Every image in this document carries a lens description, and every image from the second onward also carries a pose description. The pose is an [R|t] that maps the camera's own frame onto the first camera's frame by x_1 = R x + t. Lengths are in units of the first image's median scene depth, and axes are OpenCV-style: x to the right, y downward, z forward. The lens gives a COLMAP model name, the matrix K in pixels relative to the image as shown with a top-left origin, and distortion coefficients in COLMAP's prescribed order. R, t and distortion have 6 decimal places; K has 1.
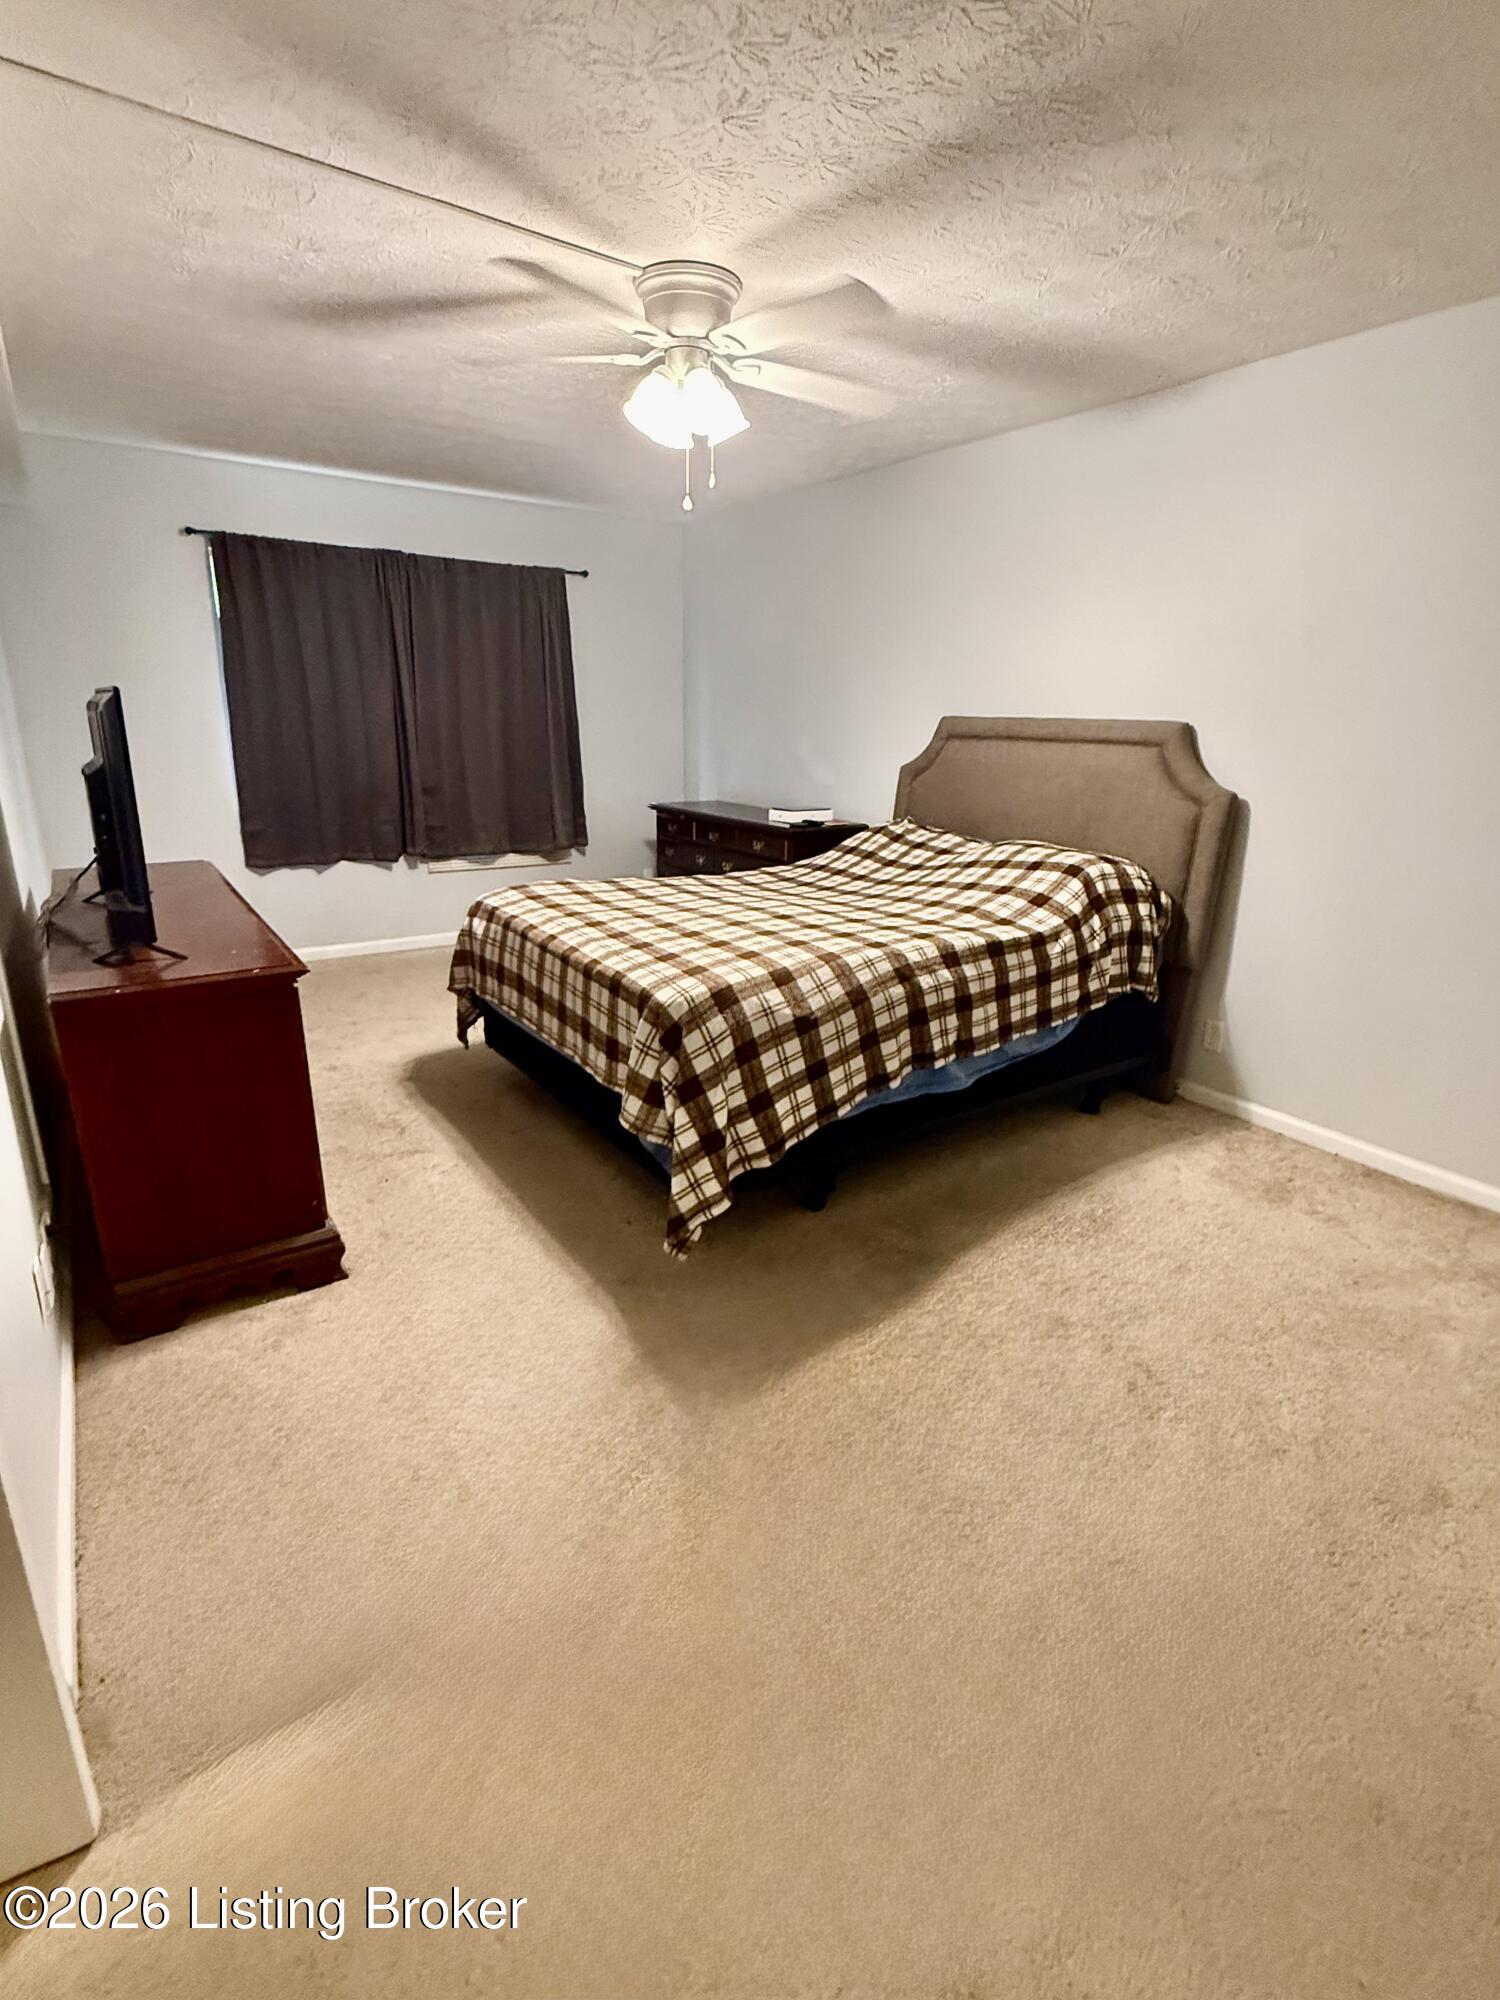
lens RADIAL K [[935.7, 0, 750.0], [0, 935.7, 1000.0], [0, 0, 1]] dist [0.001588, 0.000110]
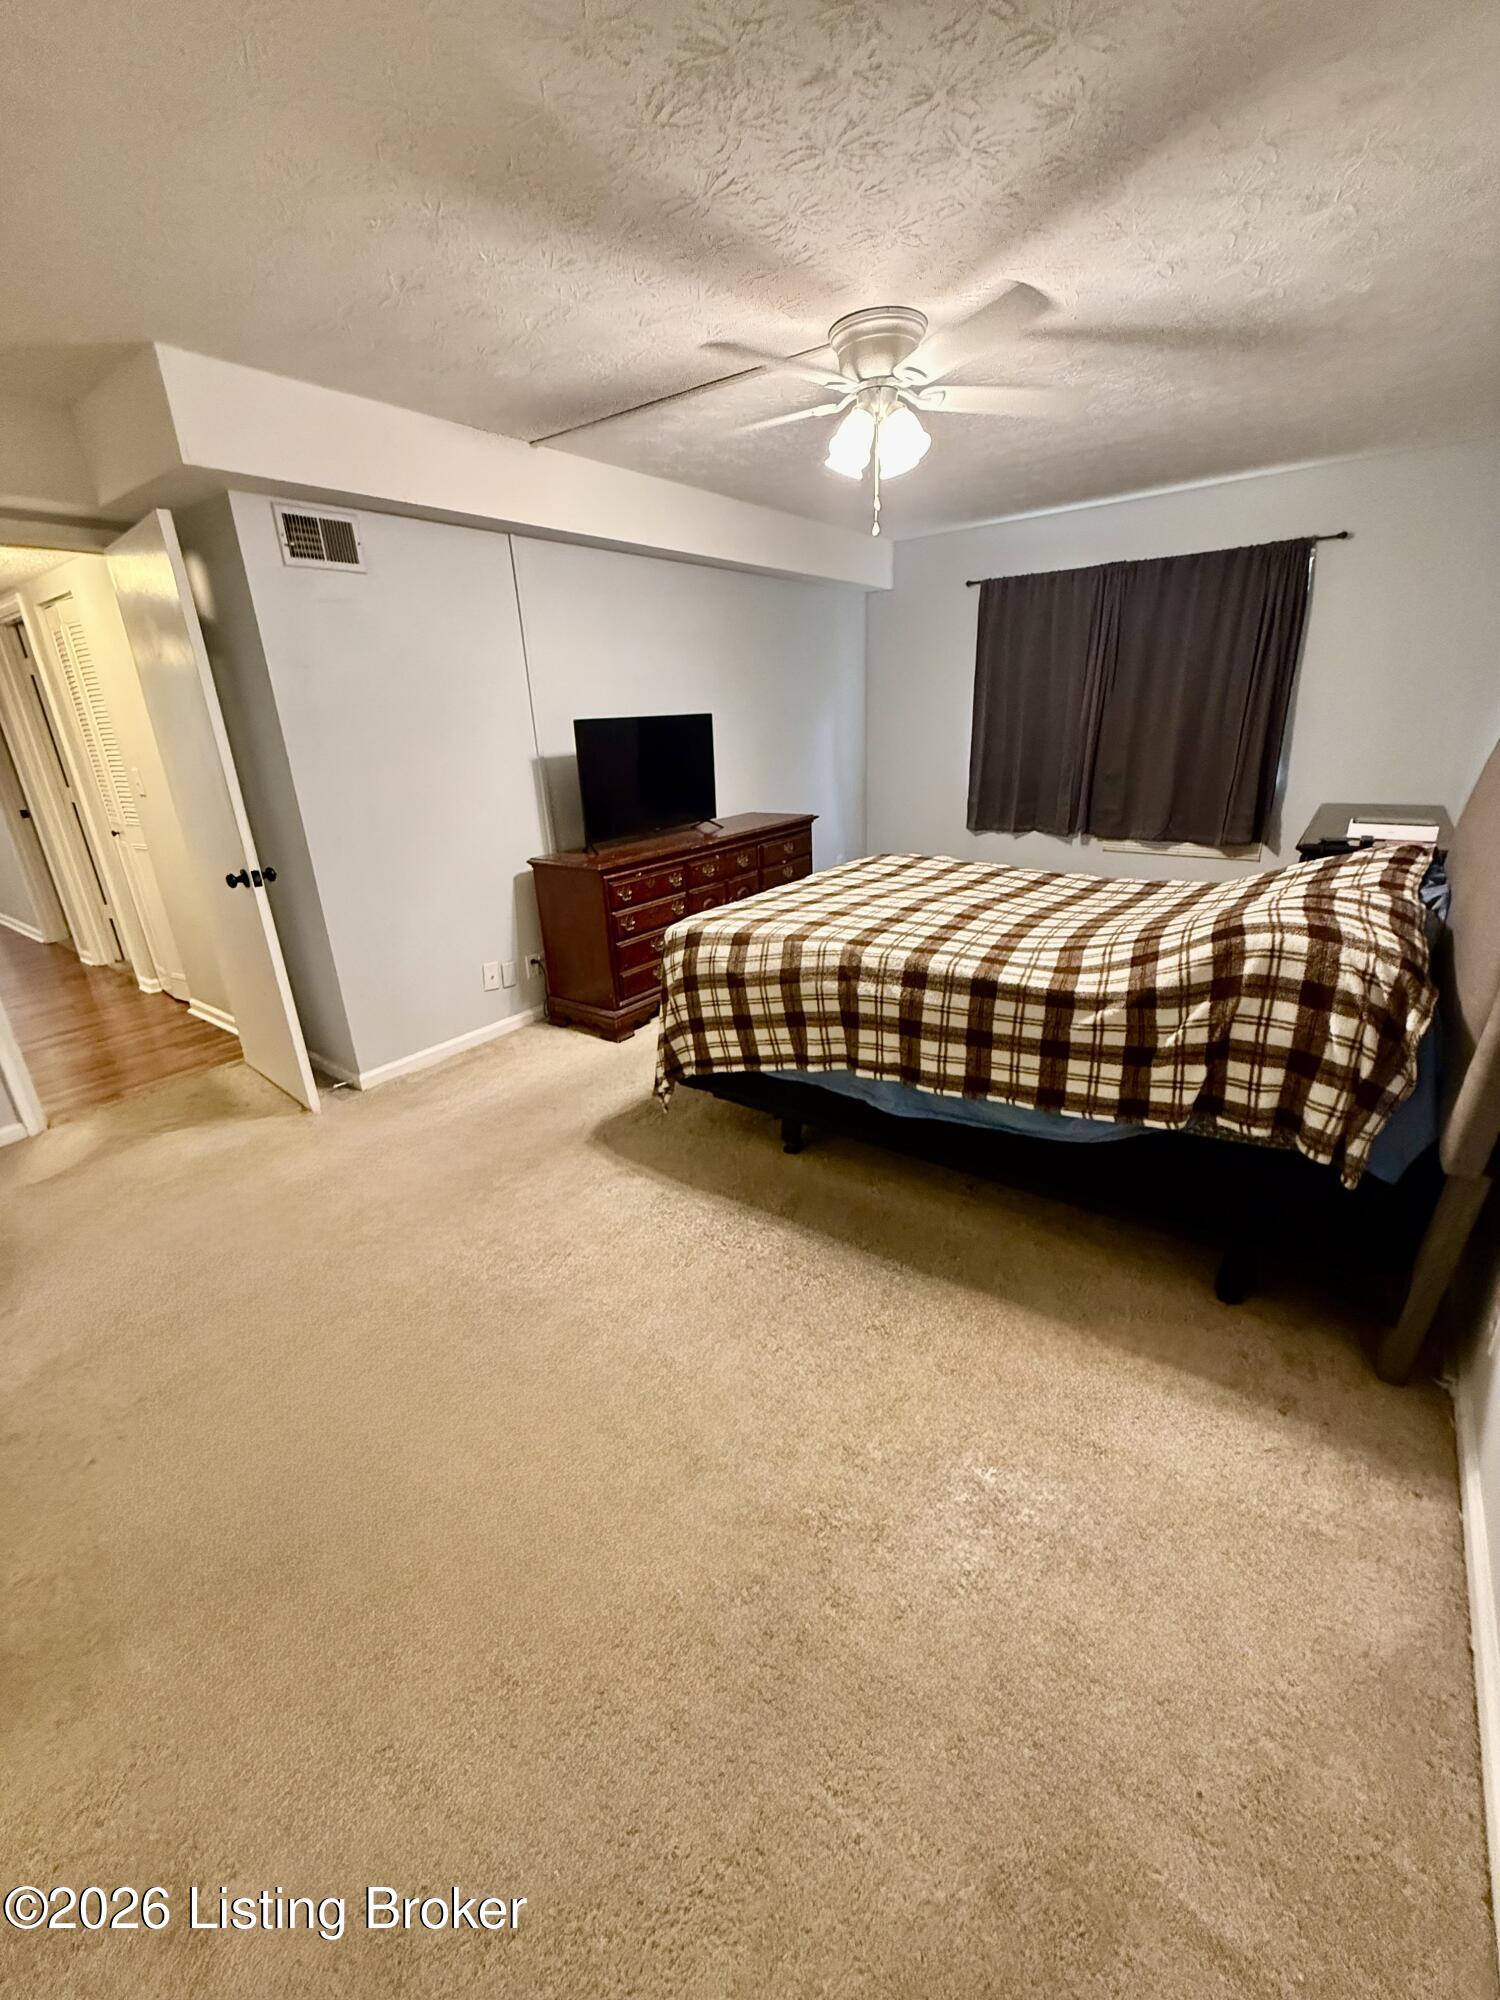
lens RADIAL K [[787.0, 0, 750.0], [0, 787.0, 1000.0], [0, 0, 1]] dist [-0.009593, 0.000104]
pose [[0.325196, 0.292931, -0.899132, 0.855975], [-0.230202, 0.946732, 0.225180, -0.159299], [0.917199, 0.133754, 0.375307, 0.547674]]
